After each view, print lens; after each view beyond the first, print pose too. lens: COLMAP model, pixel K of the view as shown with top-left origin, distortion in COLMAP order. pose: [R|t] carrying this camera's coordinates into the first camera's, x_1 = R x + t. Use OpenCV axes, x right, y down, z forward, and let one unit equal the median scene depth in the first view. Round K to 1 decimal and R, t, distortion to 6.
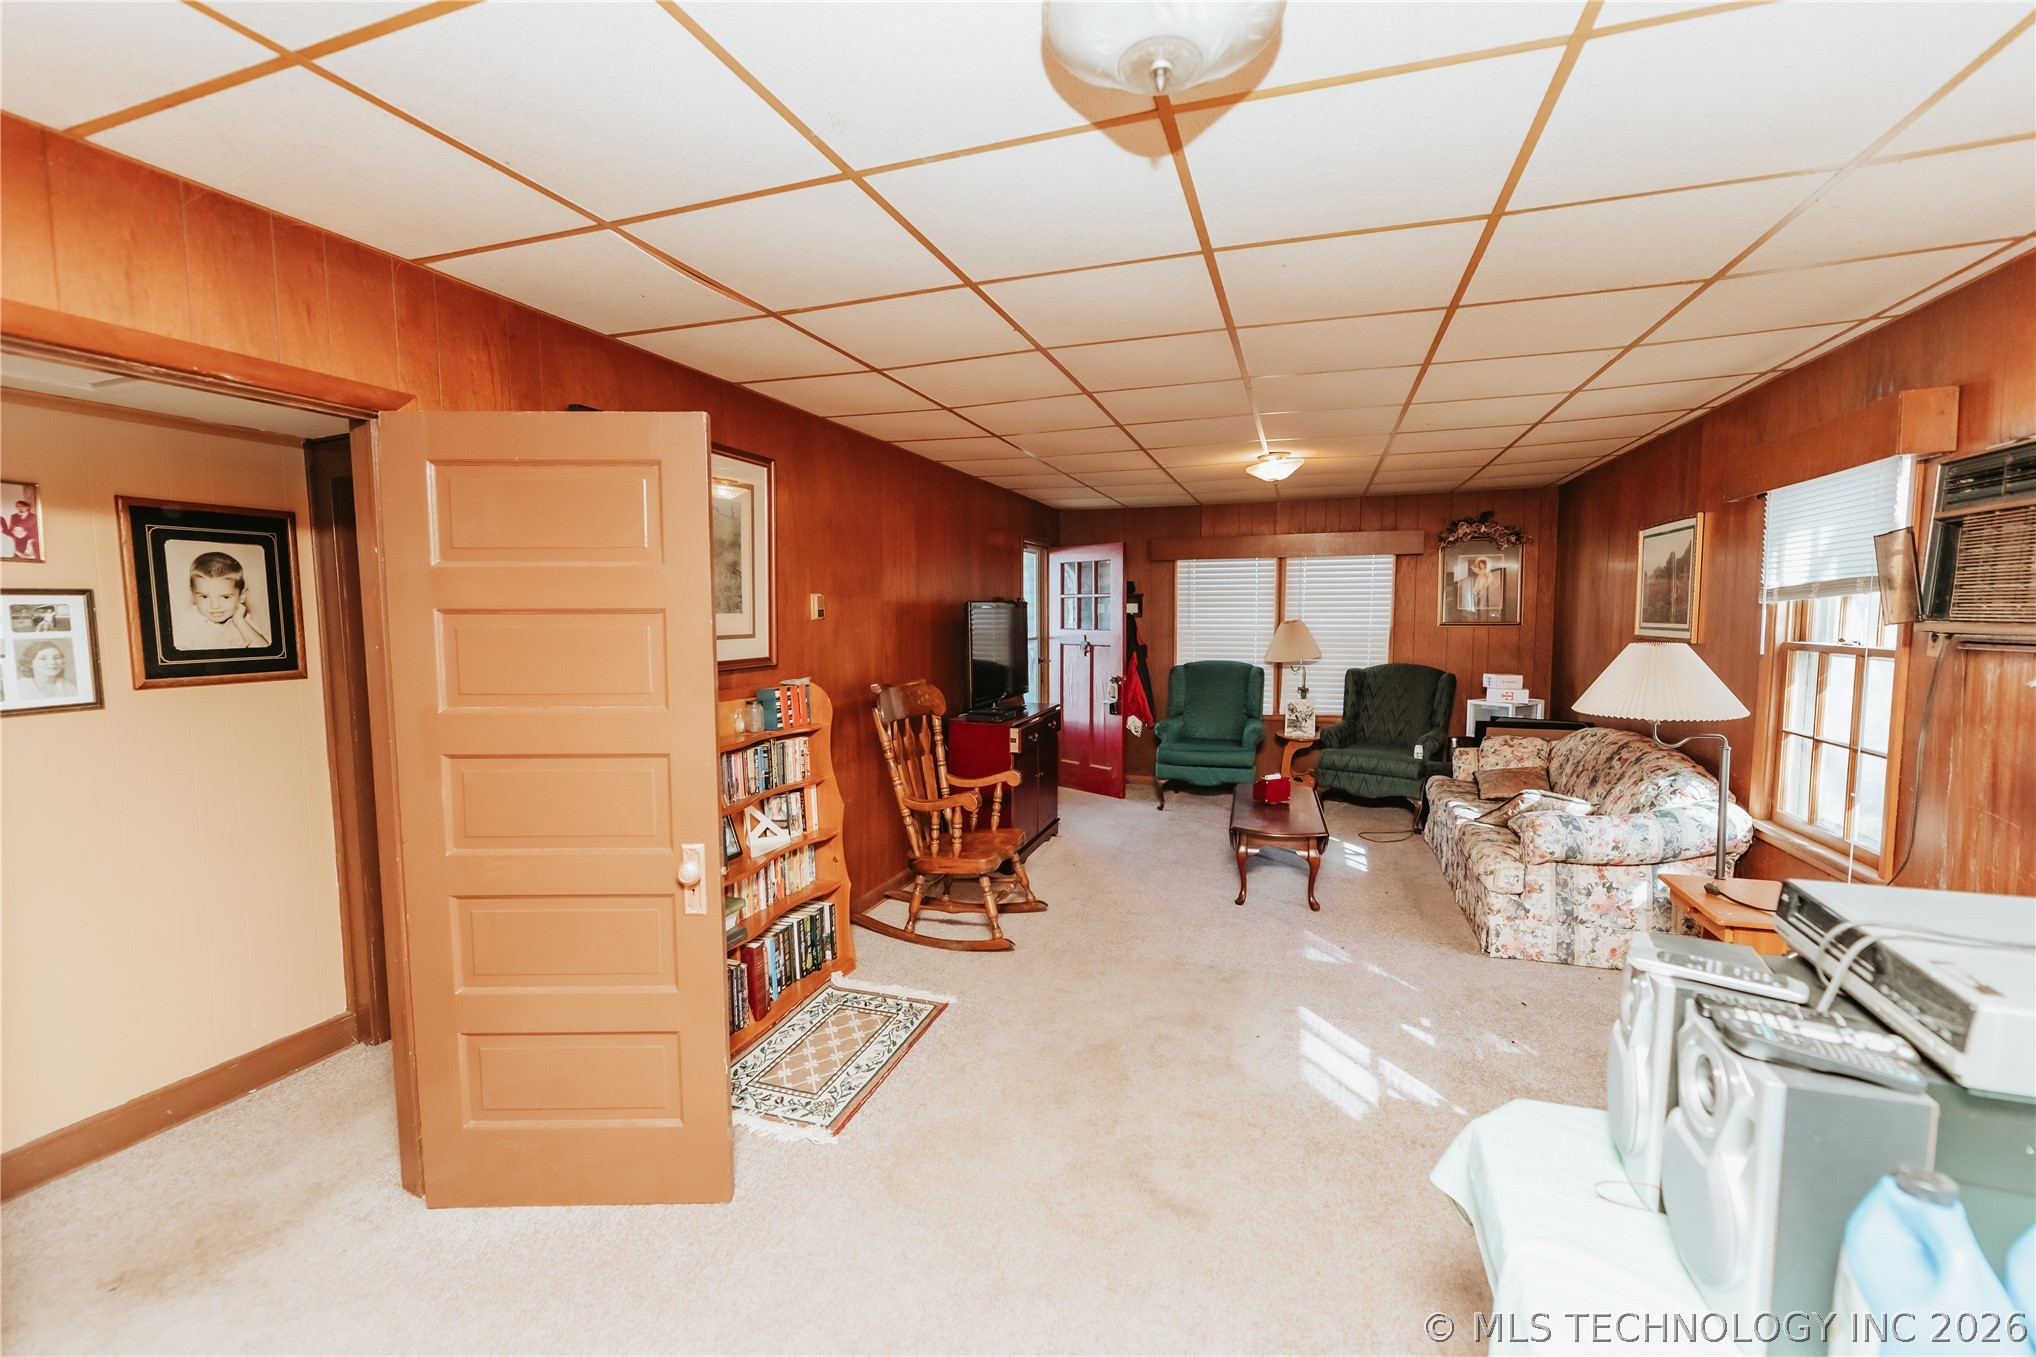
lens RADIAL K [[804.8, 0, 1018.0], [0, 804.8, 678.5], [0, 0, 1]] dist [0.000797, 0.000020]
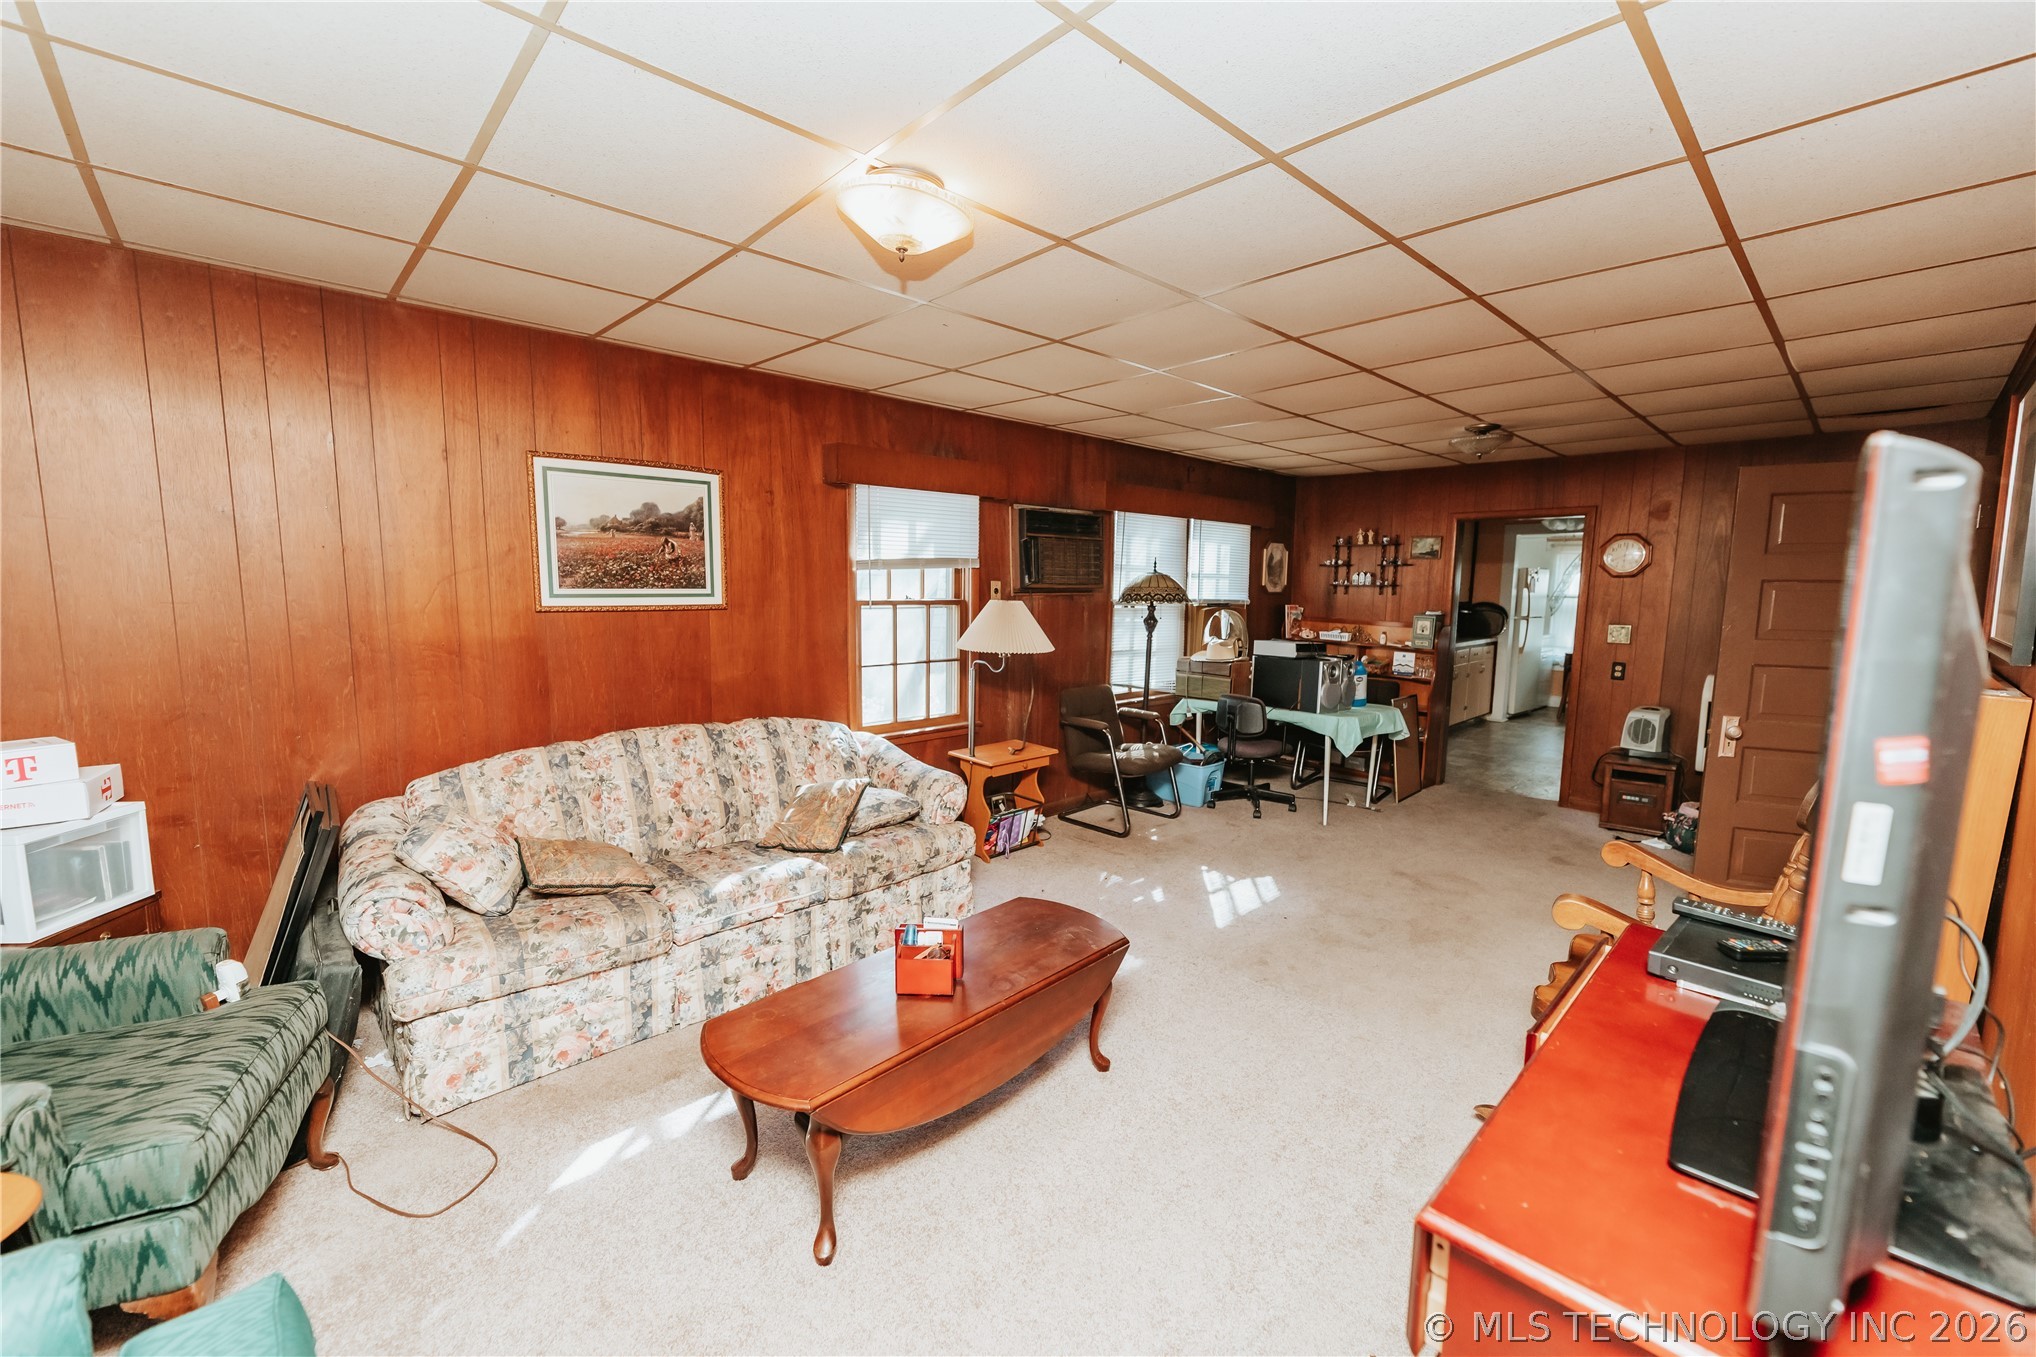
lens RADIAL K [[804.8, 0, 1018.0], [0, 804.8, 678.5], [0, 0, 1]] dist [0.000797, 0.000020]
pose [[-0.885324, -0.064230, 0.460517, 0.109287], [0.026989, 0.981645, 0.188800, -0.177250], [-0.464190, 0.179578, -0.867340, 2.237214]]
